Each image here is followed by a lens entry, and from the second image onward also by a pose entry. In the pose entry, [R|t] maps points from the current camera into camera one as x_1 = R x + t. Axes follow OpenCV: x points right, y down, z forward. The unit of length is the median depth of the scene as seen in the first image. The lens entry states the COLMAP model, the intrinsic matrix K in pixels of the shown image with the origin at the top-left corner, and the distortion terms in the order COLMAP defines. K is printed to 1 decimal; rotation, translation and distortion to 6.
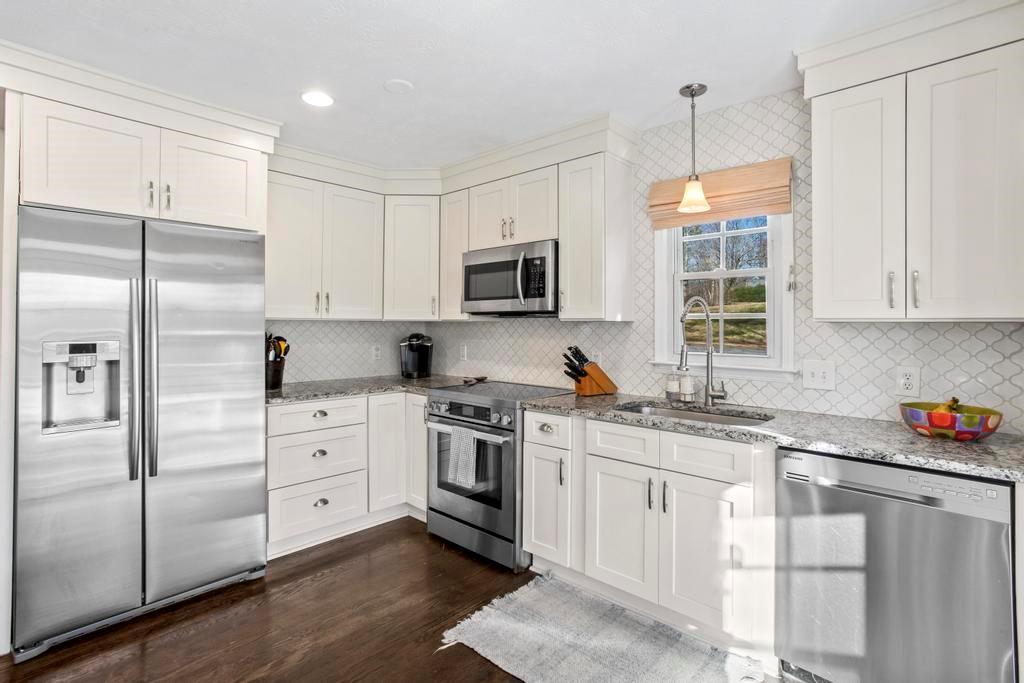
lens RADIAL K [[501.4, 0, 514.4], [0, 501.4, 317.0], [0, 0, 1]] dist [-0.031325, 0.012956]
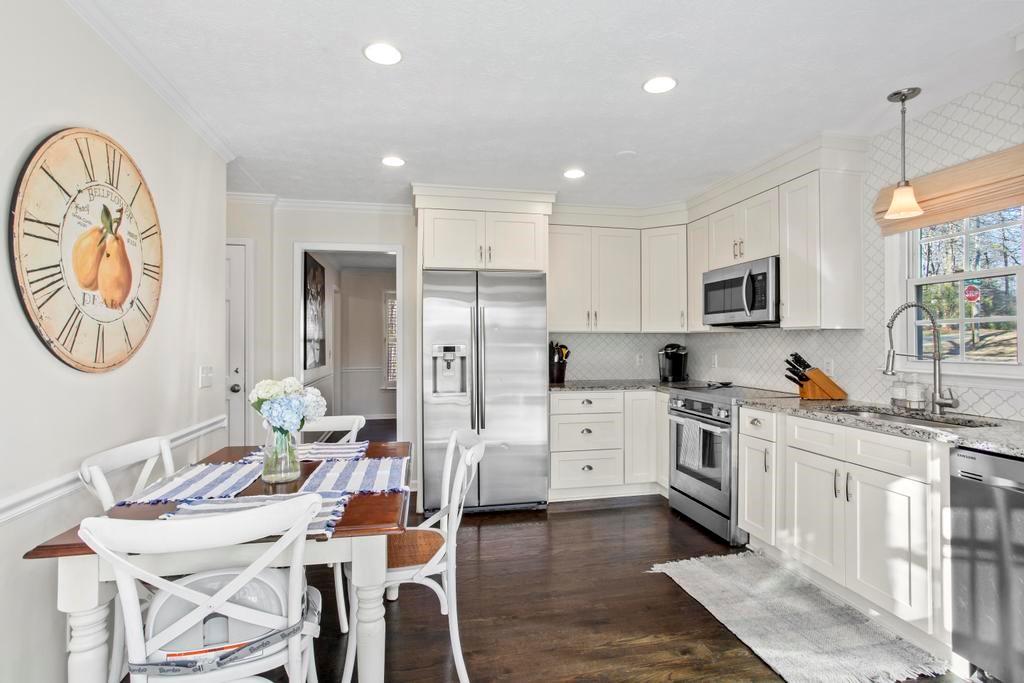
lens RADIAL K [[501.4, 0, 512.7], [0, 501.4, 338.5], [0, 0, 1]] dist [-0.031325, 0.012956]
pose [[0.814426, -0.005676, -0.580240, 0.267334], [0.009445, 0.999949, 0.003475, 0.019674], [0.580191, -0.008310, 0.814438, -0.246261]]
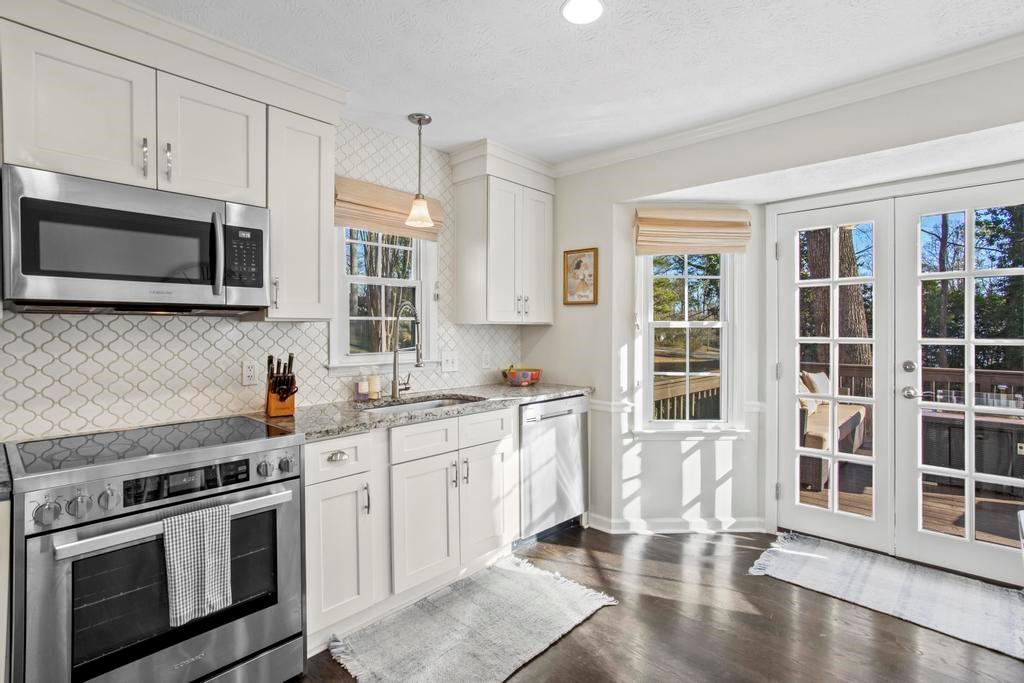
lens RADIAL K [[501.4, 0, 520.7], [0, 501.4, 330.6], [0, 0, 1]] dist [-0.031325, 0.012956]
pose [[-0.009314, -0.008460, 0.999921, -0.714413], [-0.011959, 0.999894, 0.008348, 0.012678], [-0.999885, -0.011880, -0.009414, 0.710895]]
